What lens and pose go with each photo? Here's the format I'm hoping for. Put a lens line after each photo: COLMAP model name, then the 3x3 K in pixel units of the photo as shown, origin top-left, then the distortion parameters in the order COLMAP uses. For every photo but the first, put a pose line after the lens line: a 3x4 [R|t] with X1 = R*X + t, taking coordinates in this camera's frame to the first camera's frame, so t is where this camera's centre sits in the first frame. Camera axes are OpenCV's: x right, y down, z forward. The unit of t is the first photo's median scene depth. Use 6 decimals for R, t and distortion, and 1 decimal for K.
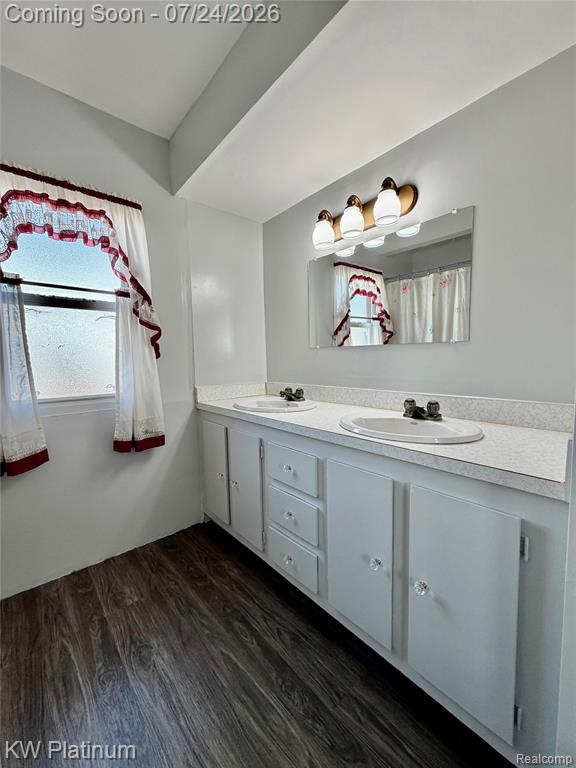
lens RADIAL K [[305.4, 0, 287.7], [0, 305.4, 383.7], [0, 0, 1]] dist [0.000890, 0.000218]
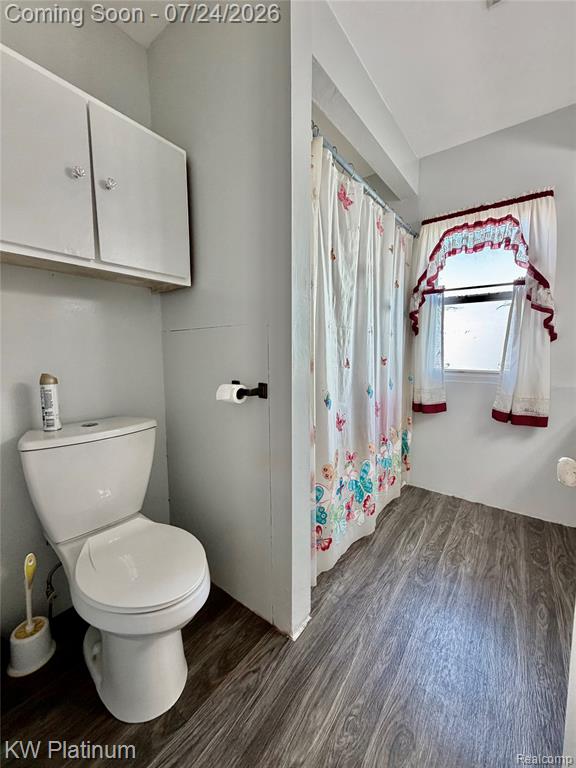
lens RADIAL K [[305.4, 0, 286.6], [0, 305.4, 380.9], [0, 0, 1]] dist [0.000890, 0.000218]
pose [[0.201855, 0.124478, -0.971473, 0.447781], [-0.077161, 0.990829, 0.110925, 0.004888], [0.976371, 0.052569, 0.209609, -0.055250]]
